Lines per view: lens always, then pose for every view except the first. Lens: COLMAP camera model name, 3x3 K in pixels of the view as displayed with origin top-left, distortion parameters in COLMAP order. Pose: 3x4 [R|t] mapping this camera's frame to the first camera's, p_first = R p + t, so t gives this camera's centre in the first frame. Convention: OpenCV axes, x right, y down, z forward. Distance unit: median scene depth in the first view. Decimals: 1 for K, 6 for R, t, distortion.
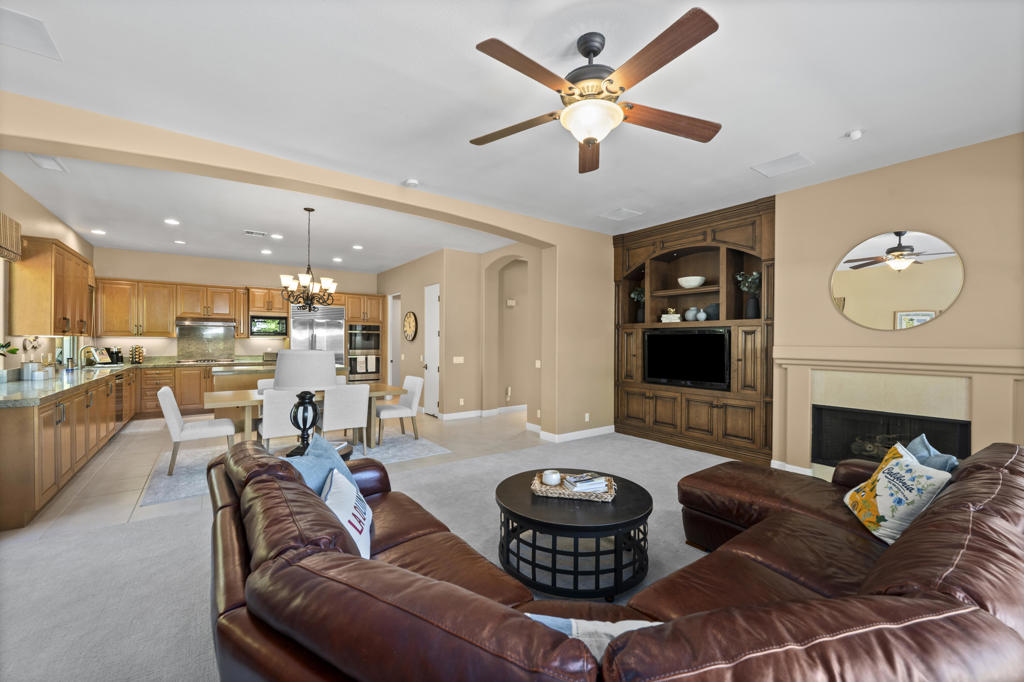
lens RADIAL K [[408.4, 0, 509.1], [0, 408.4, 343.3], [0, 0, 1]] dist [-0.000929, 0.000119]
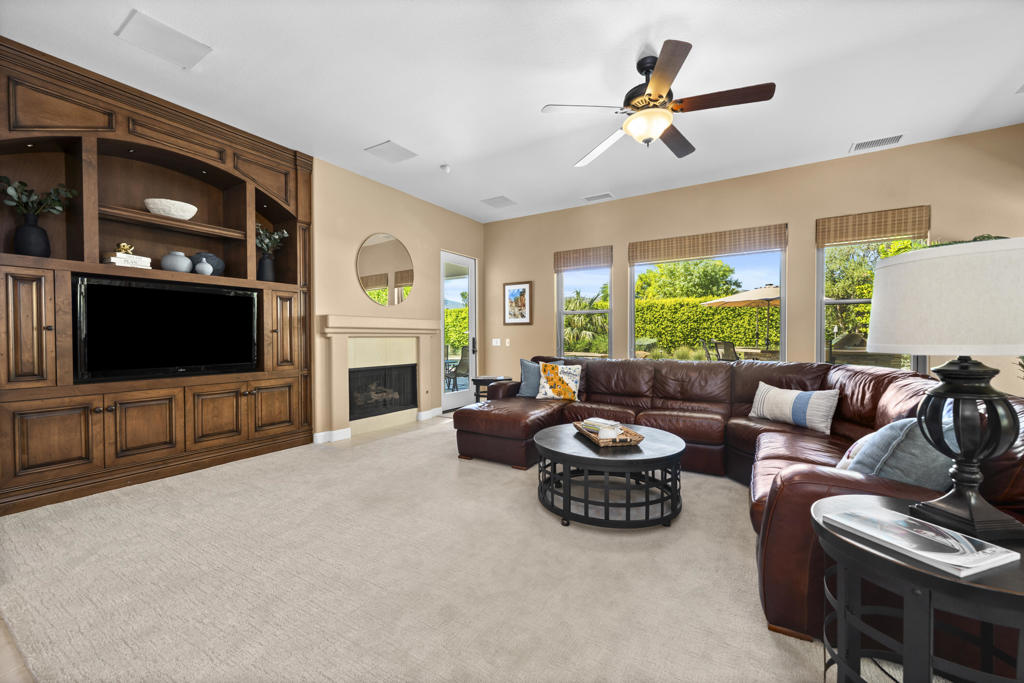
lens RADIAL K [[408.4, 0, 518.0], [0, 408.4, 338.3], [0, 0, 1]] dist [-0.000929, 0.000119]
pose [[-0.374950, -0.006976, 0.927019, -0.327746], [0.007604, 0.999915, 0.010600, 0.042951], [-0.927014, 0.011023, -0.374865, 0.719182]]
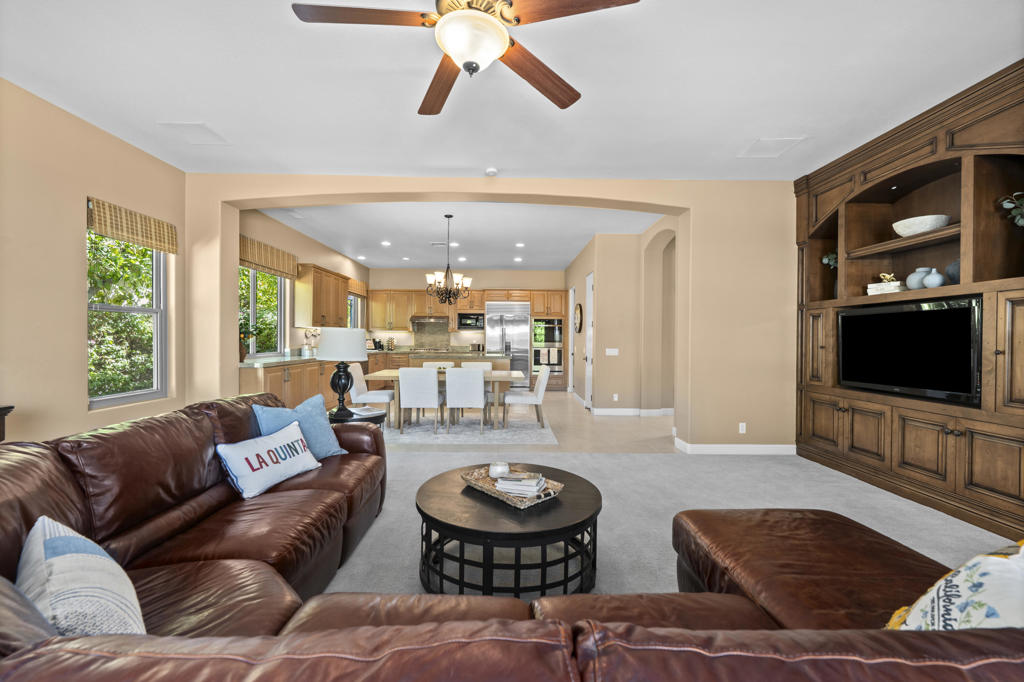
lens RADIAL K [[408.4, 0, 512.6], [0, 408.4, 341.9], [0, 0, 1]] dist [-0.000929, 0.000119]
pose [[0.814772, 0.004284, -0.579766, 0.293333], [-0.006463, 0.999978, -0.001693, 0.026957], [0.579746, 0.005126, 0.814781, 0.142773]]
